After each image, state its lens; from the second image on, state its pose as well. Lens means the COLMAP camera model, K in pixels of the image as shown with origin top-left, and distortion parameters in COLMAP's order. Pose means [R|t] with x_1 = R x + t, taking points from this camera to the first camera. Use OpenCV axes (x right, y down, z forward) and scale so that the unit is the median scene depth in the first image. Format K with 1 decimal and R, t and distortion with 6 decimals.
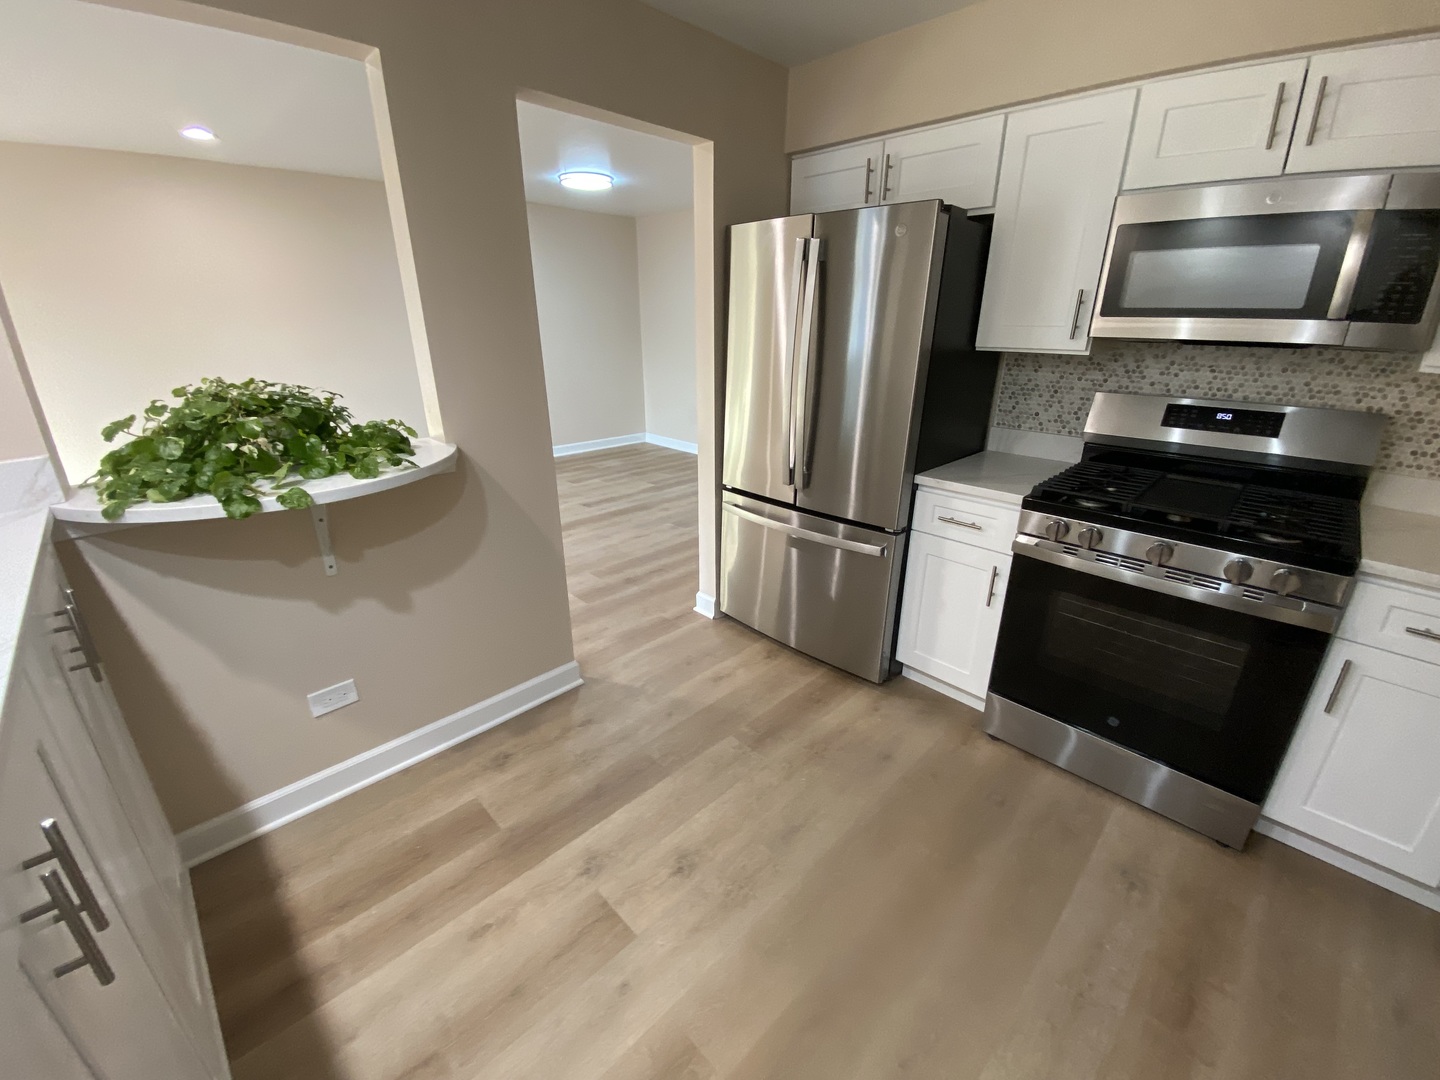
lens RADIAL K [[584.6, 0, 722.6], [0, 584.6, 538.3], [0, 0, 1]] dist [0.036643, -0.029677]
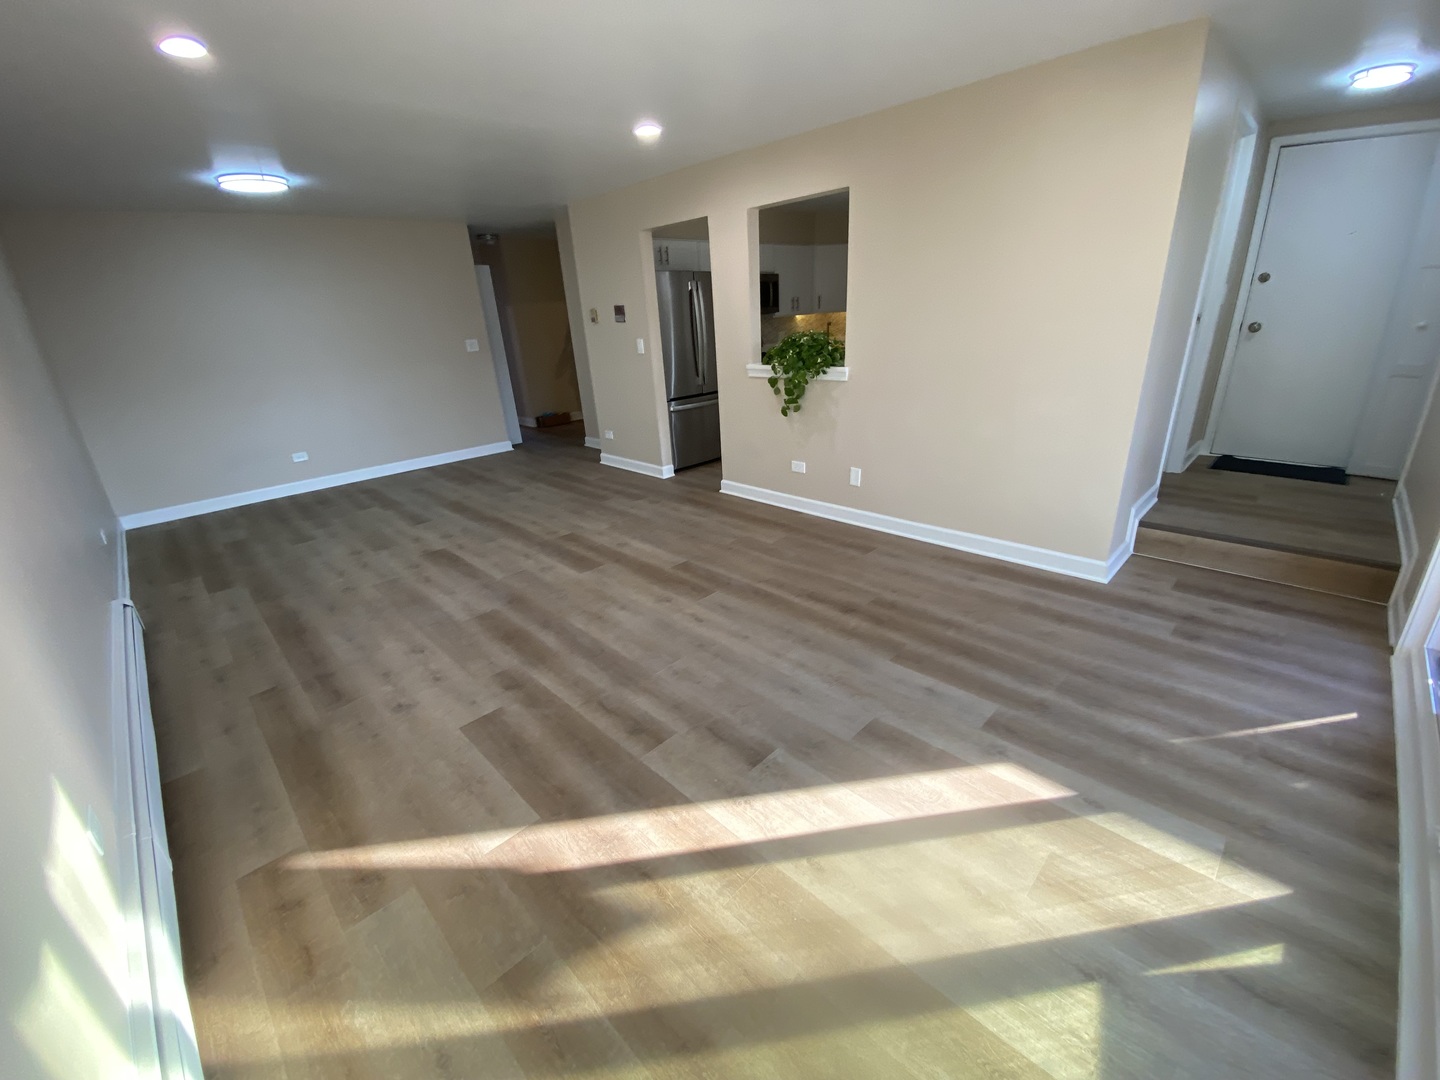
lens RADIAL K [[584.6, 0, 722.6], [0, 584.6, 538.3], [0, 0, 1]] dist [0.036643, -0.029677]
pose [[0.002285, -0.368591, 0.929589, -2.459942], [0.394514, 0.854524, 0.337858, -0.357646], [-0.918887, 0.365964, 0.147367, 0.900033]]
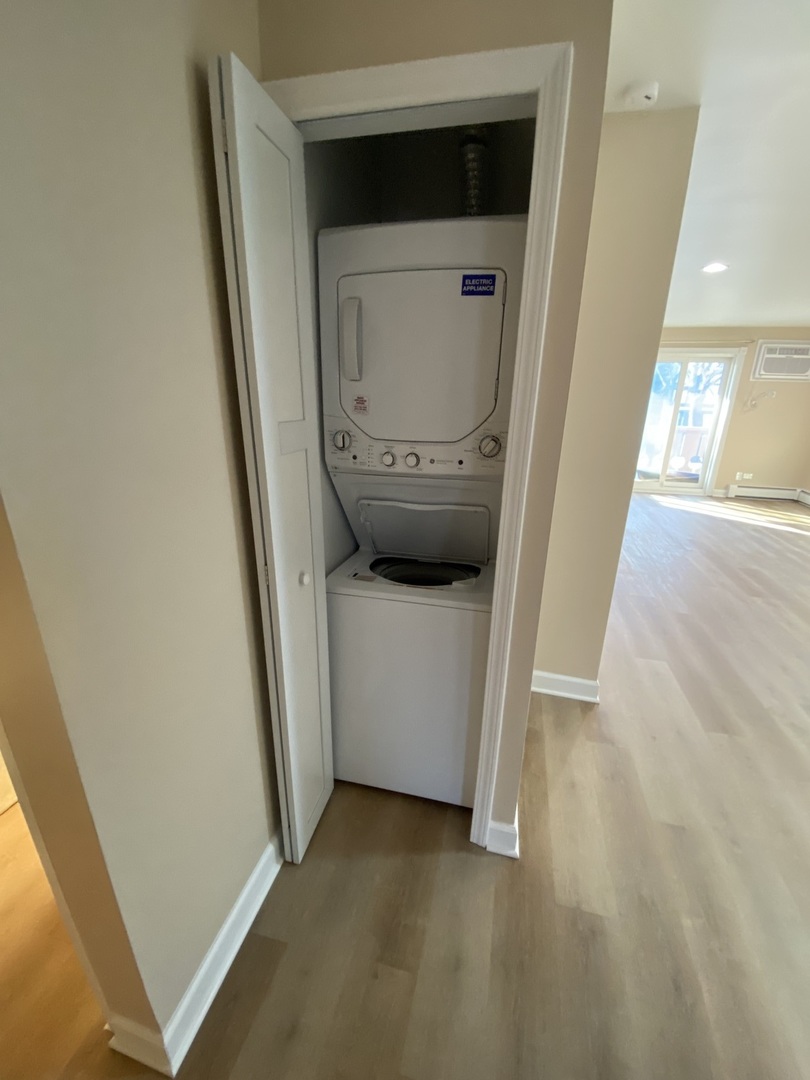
lens RADIAL K [[438.4, 0, 407.7], [0, 438.4, 545.0], [0, 0, 1]] dist [0.036643, -0.029677]
pose [[-0.853299, 0.148713, -0.499765, 1.113127], [-0.203233, 0.787807, 0.581426, -0.737804], [0.480184, 0.597699, -0.642012, 1.941339]]
